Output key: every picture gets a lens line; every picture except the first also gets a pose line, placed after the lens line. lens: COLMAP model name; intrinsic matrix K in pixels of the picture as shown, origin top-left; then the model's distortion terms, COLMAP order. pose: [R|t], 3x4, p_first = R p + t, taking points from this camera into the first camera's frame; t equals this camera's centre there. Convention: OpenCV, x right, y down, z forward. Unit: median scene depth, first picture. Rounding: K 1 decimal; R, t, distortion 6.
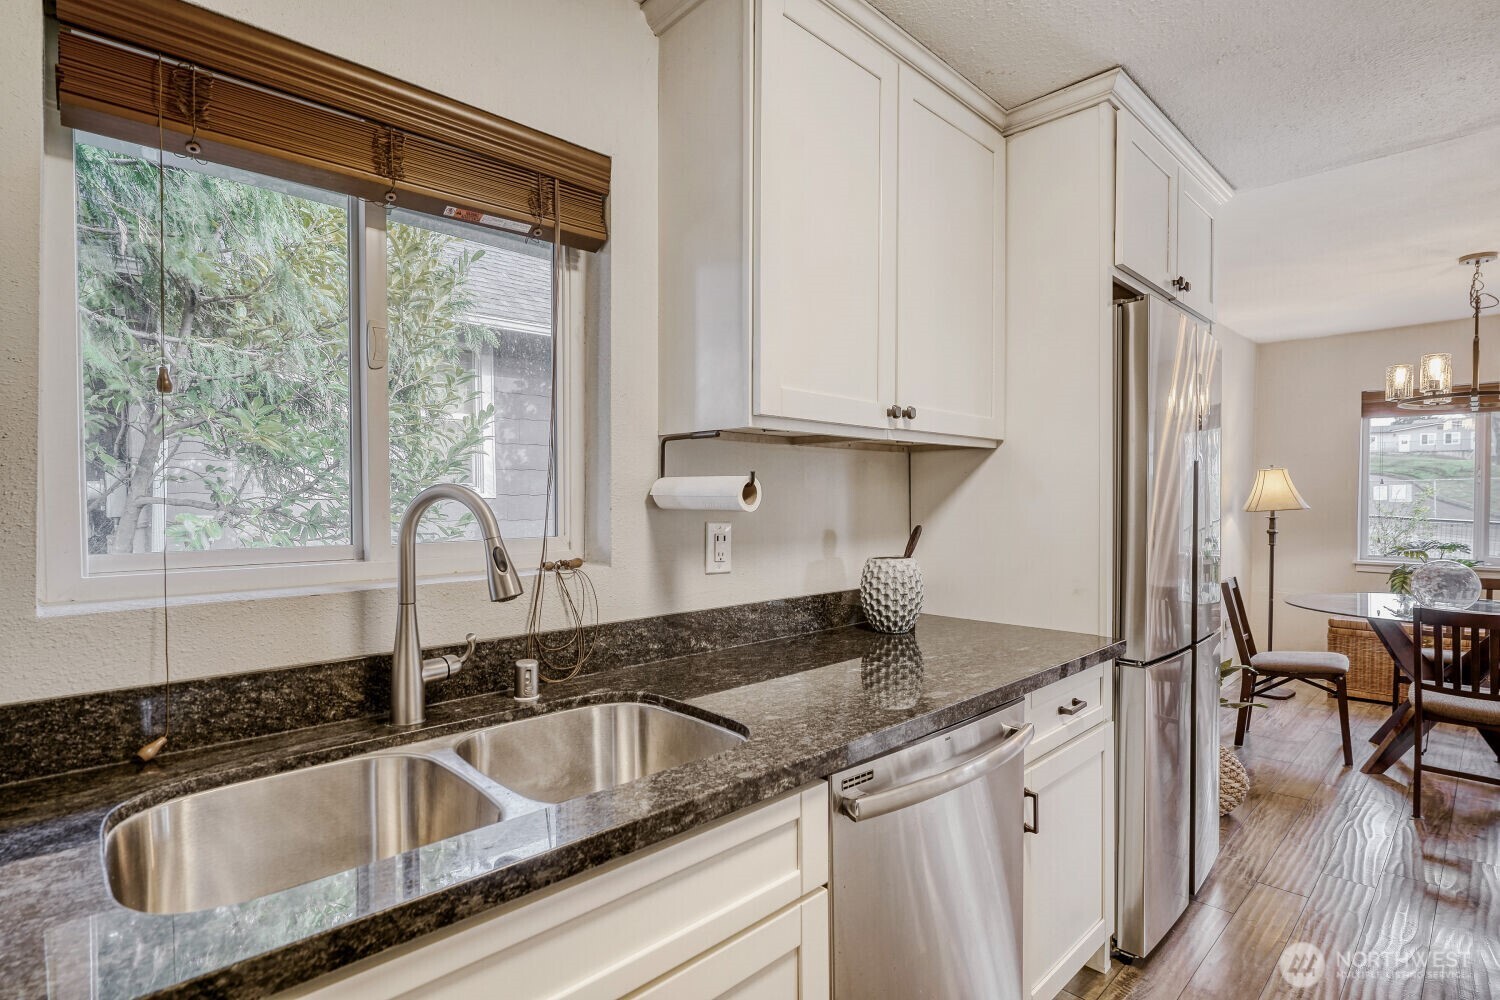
lens RADIAL K [[720.8, 0, 747.2], [0, 720.8, 502.8], [0, 0, 1]] dist [-0.009967, 0.000812]
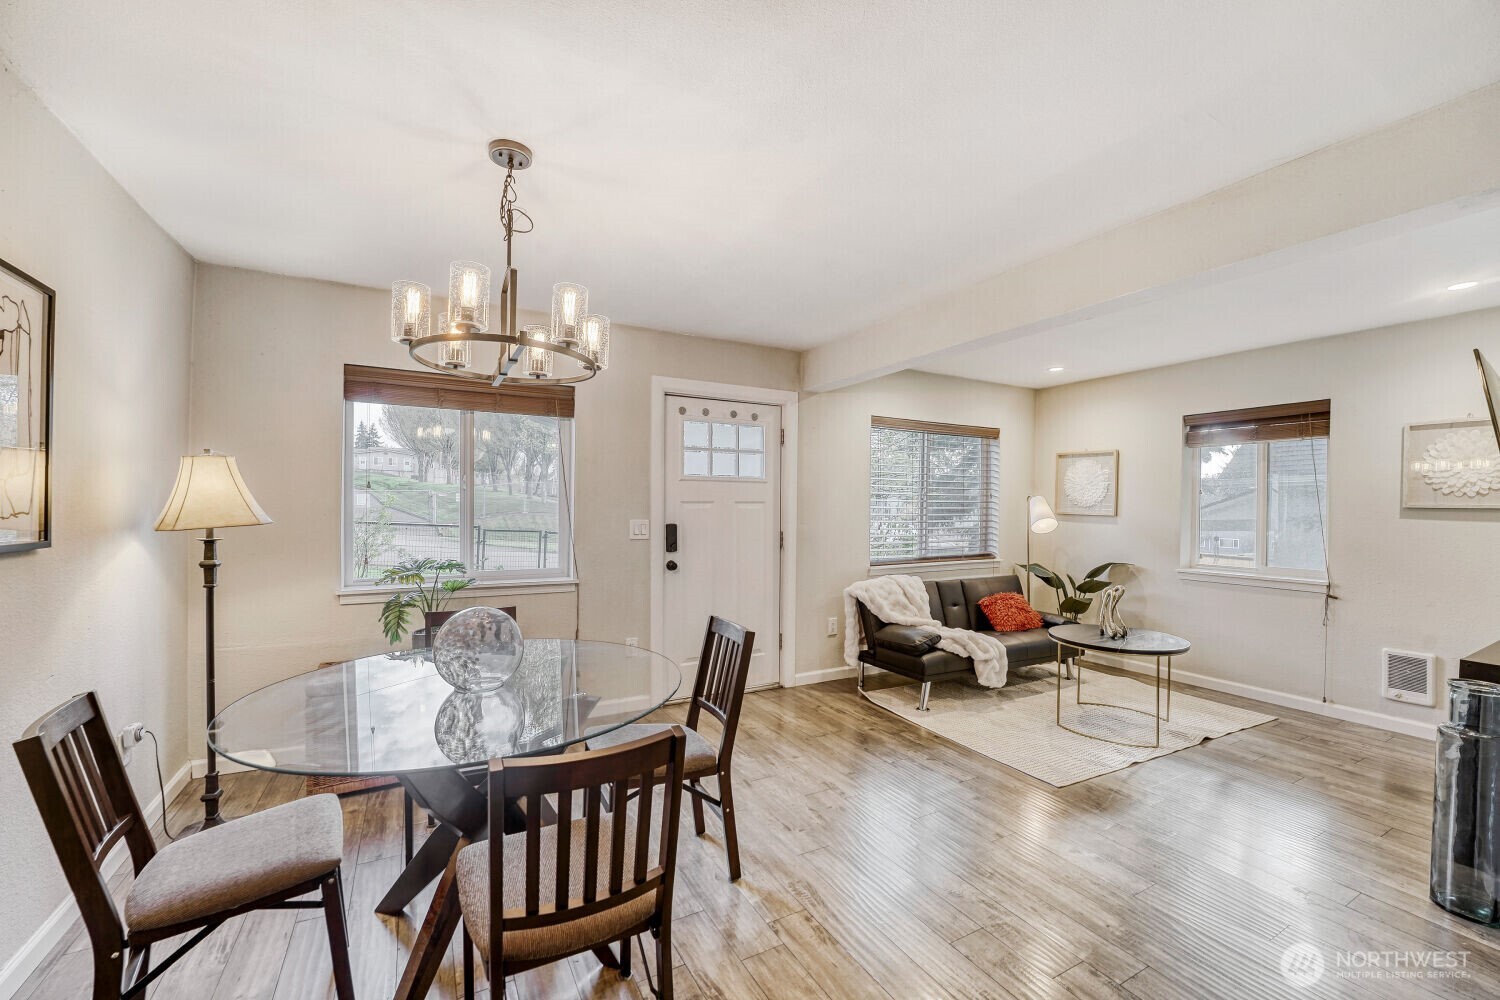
lens RADIAL K [[610.2, 0, 754.1], [0, 610.2, 509.3], [0, 0, 1]] dist [-0.025204, 0.002076]
pose [[0.249832, -0.007575, 0.968260, 0.374105], [0.005692, 0.999964, 0.006354, -0.004665], [-0.968273, 0.003924, 0.249866, 0.453070]]
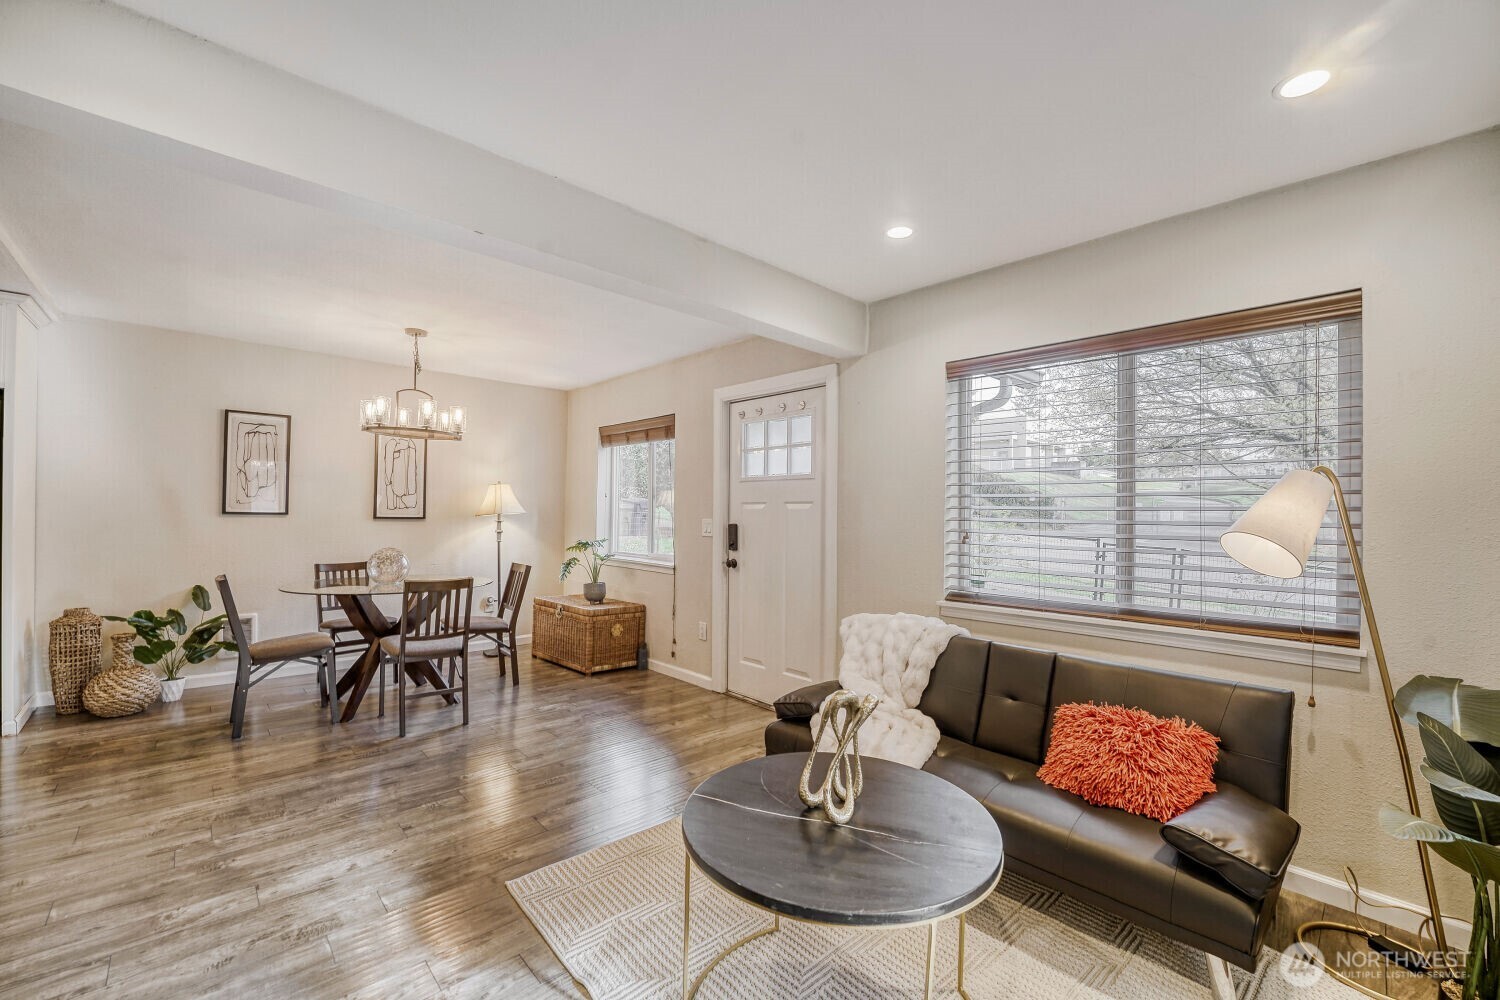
lens RADIAL K [[610.2, 0, 752.9], [0, 610.2, 510.1], [0, 0, 1]] dist [-0.025204, 0.002076]
pose [[0.999954, 0.009435, -0.001557, 1.206322], [-0.009460, 0.999811, -0.016967, 0.015263], [0.001397, 0.016981, 0.999855, -0.127783]]
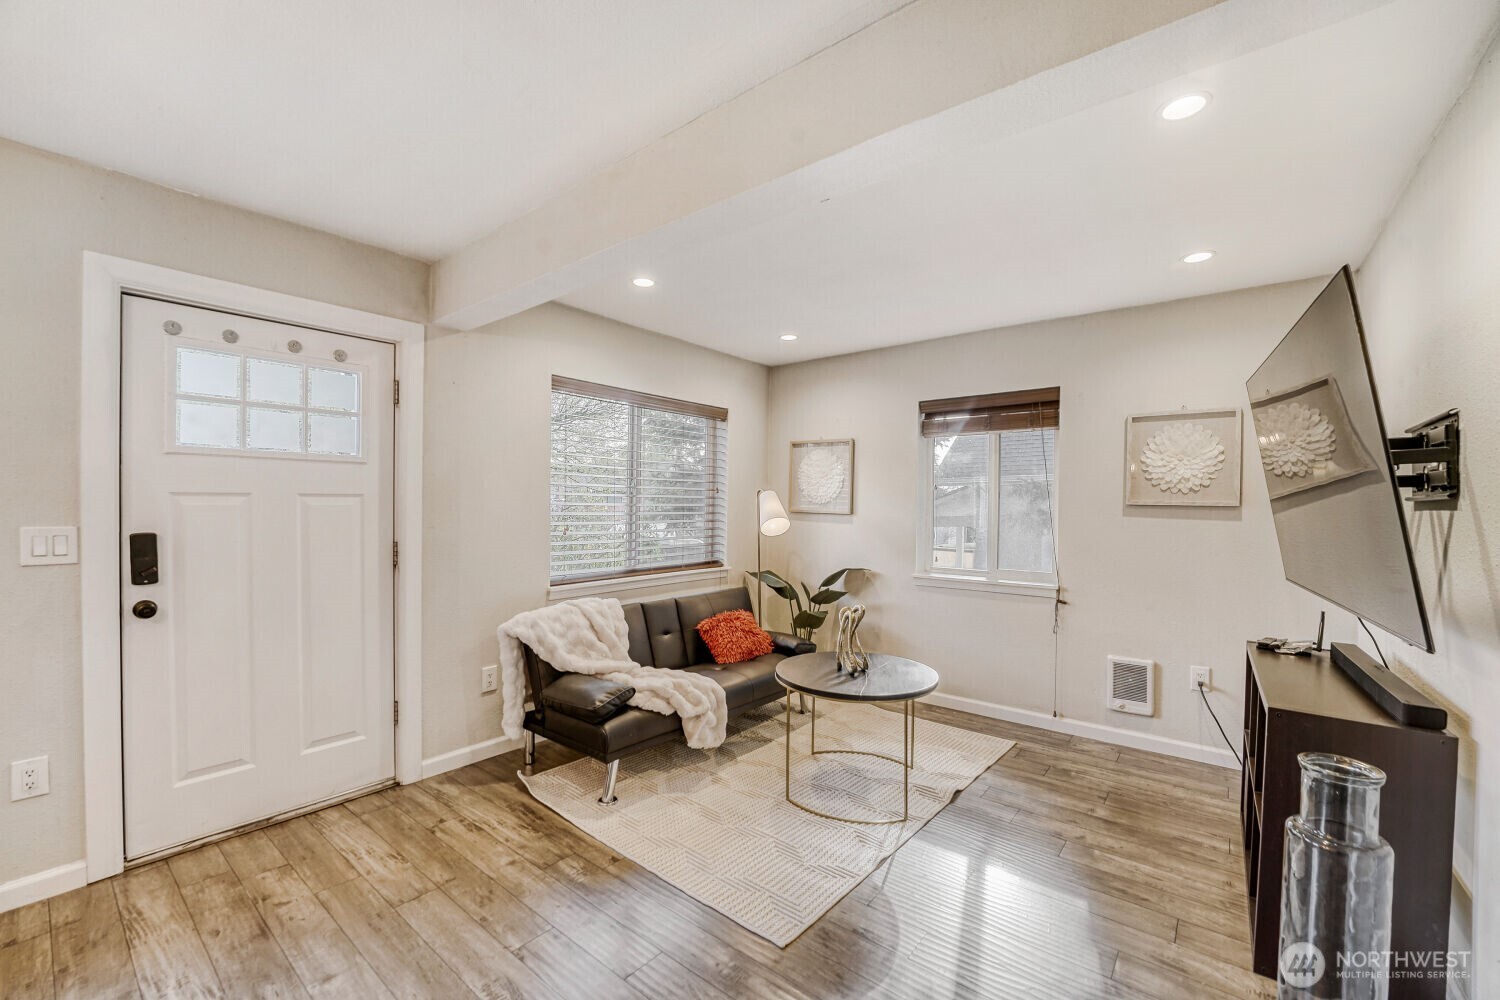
lens RADIAL K [[610.2, 0, 754.7], [0, 610.2, 509.8], [0, 0, 1]] dist [-0.025204, 0.002076]
pose [[-0.138880, -0.012850, 0.990226, 0.659148], [0.002572, 0.999908, 0.013337, -0.002140], [-0.990306, 0.004399, -0.138834, 0.379686]]
